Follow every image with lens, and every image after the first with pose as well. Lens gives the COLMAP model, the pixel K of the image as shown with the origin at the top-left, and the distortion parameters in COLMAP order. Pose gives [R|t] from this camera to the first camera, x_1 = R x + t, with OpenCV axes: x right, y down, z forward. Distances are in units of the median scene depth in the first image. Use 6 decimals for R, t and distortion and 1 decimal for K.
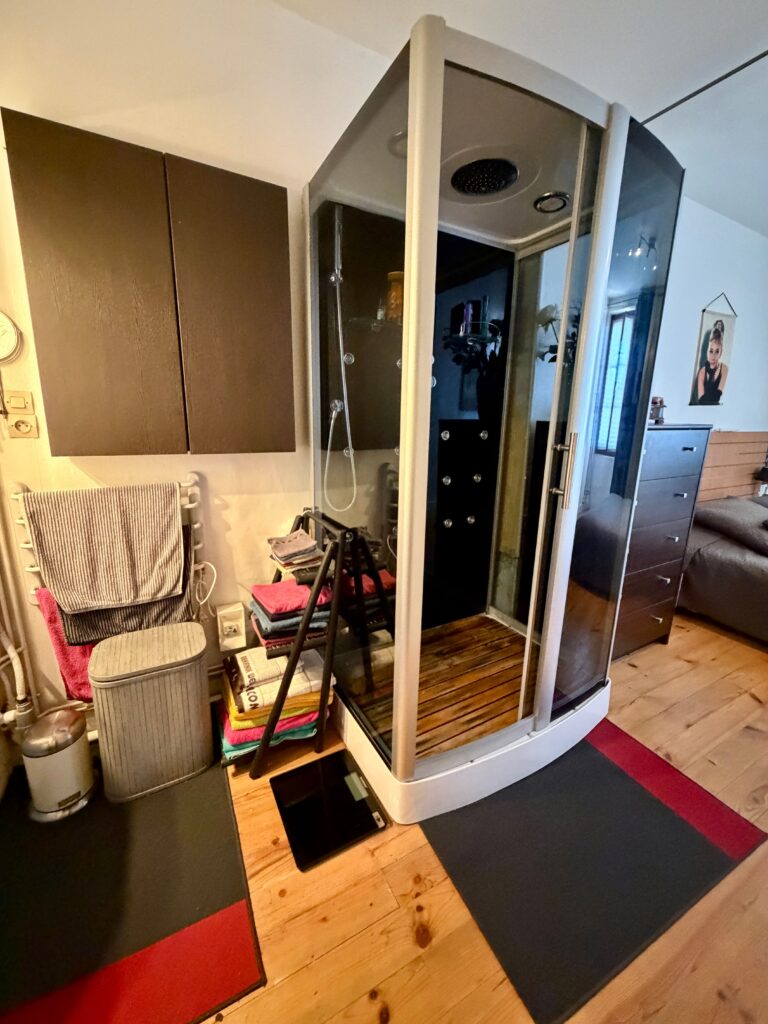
lens RADIAL K [[408.5, 0, 381.6], [0, 408.5, 509.4], [0, 0, 1]] dist [-0.000235, 0.000732]
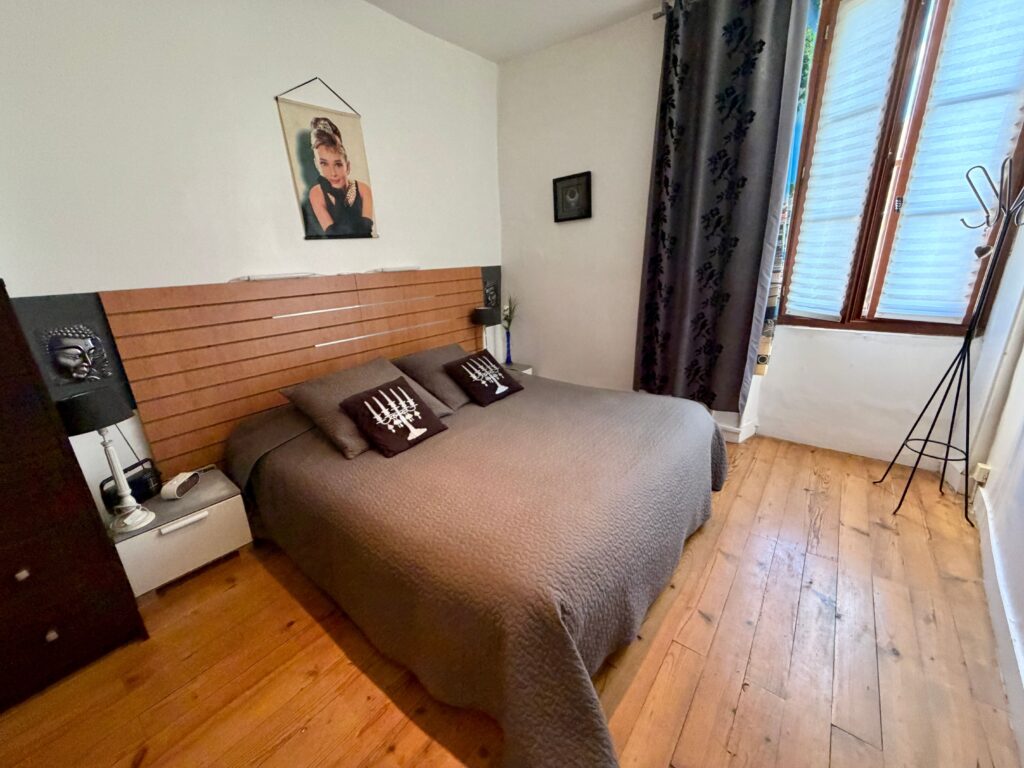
lens RADIAL K [[408.5, 0, 509.4], [0, 408.5, 382.2], [0, 0, 1]] dist [-0.000235, 0.000732]
pose [[0.916483, -0.161067, 0.366219, 0.774927], [0.130463, 0.985661, 0.107015, -0.035464], [-0.378205, -0.050299, 0.924354, 0.178936]]
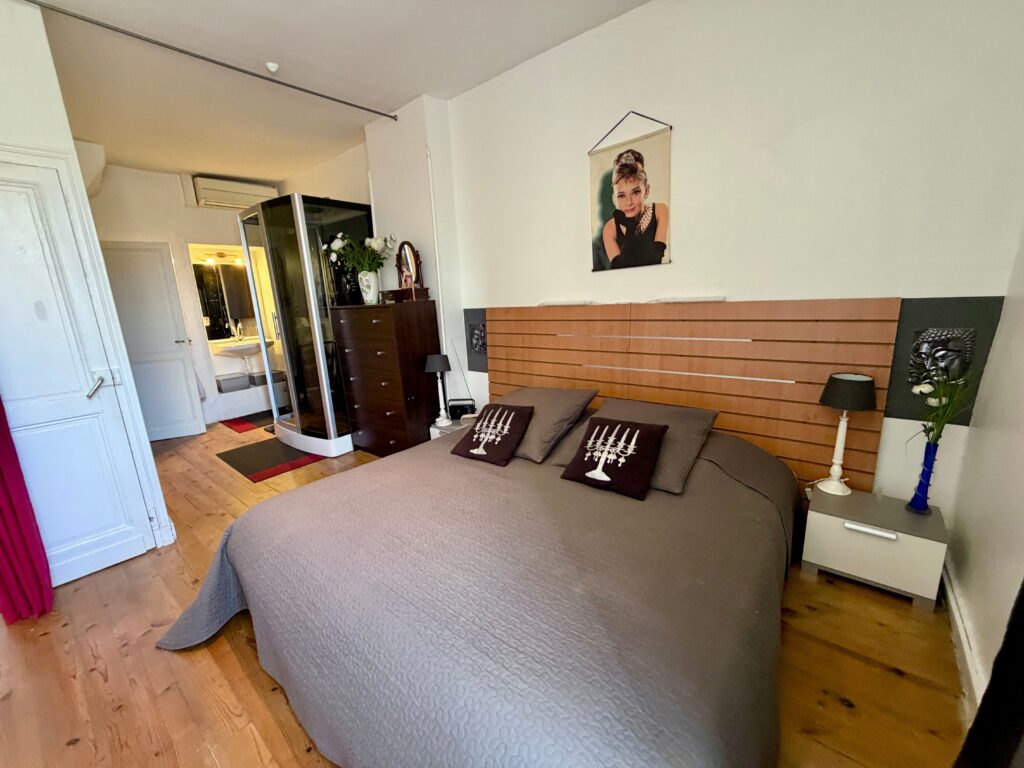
lens RADIAL K [[408.5, 0, 512.1], [0, 408.5, 383.1], [0, 0, 1]] dist [-0.000235, 0.000732]
pose [[0.385938, 0.164959, -0.907657, 1.452175], [-0.146364, 0.982370, 0.116303, -0.108382], [0.910840, 0.087962, 0.403278, 0.545215]]
